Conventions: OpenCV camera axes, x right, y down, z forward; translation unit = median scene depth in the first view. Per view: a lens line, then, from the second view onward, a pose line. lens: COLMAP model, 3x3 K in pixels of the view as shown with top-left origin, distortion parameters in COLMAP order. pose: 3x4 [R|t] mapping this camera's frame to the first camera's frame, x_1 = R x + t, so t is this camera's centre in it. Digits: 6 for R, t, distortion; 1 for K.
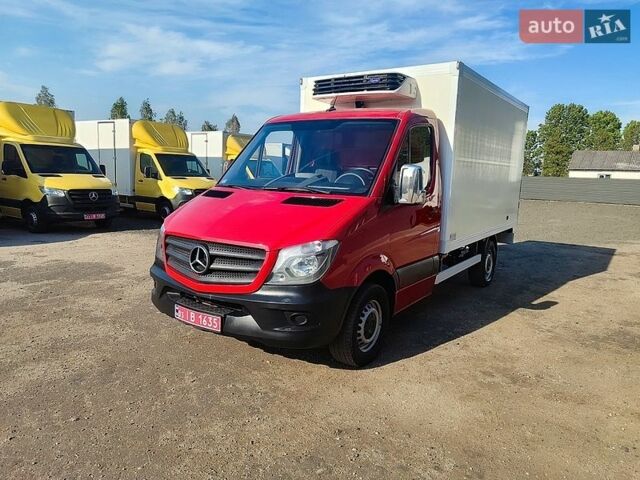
lens RADIAL K [[465.0, 0, 320.0], [0, 465.0, 240.0], [0, 0, 1]] dist [0.021972, -0.001379]
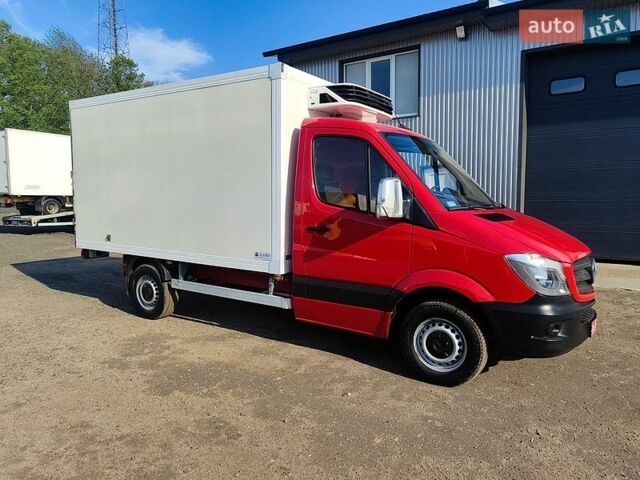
lens RADIAL K [[452.6, 0, 322.3], [0, 452.6, 232.1], [0, 0, 1]] dist [0.008679, 0.003110]
pose [[-0.021525, -0.112143, 0.993459, -0.952319], [0.135703, 0.984165, 0.114034, -0.187788], [-0.990516, 0.137270, -0.005966, 1.180529]]
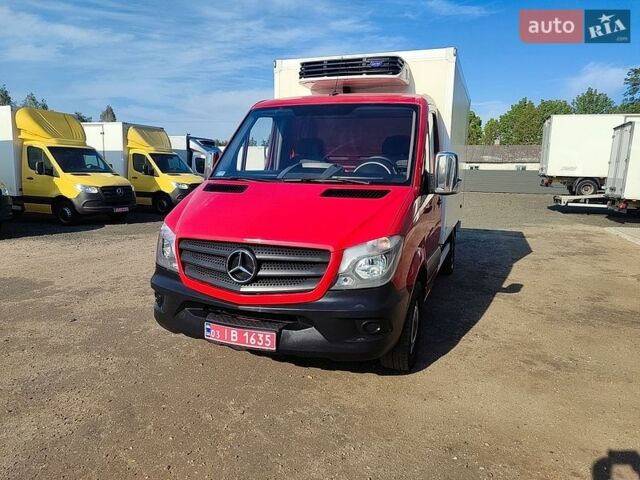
lens RADIAL K [[459.8, 0, 322.3], [0, 459.8, 237.7], [0, 0, 1]] dist [0.012524, 0.002882]
pose [[0.969086, -0.049566, 0.241692, -0.226342], [0.047711, 0.998770, 0.013521, -0.009374], [-0.242065, -0.001572, 0.970259, 0.121352]]
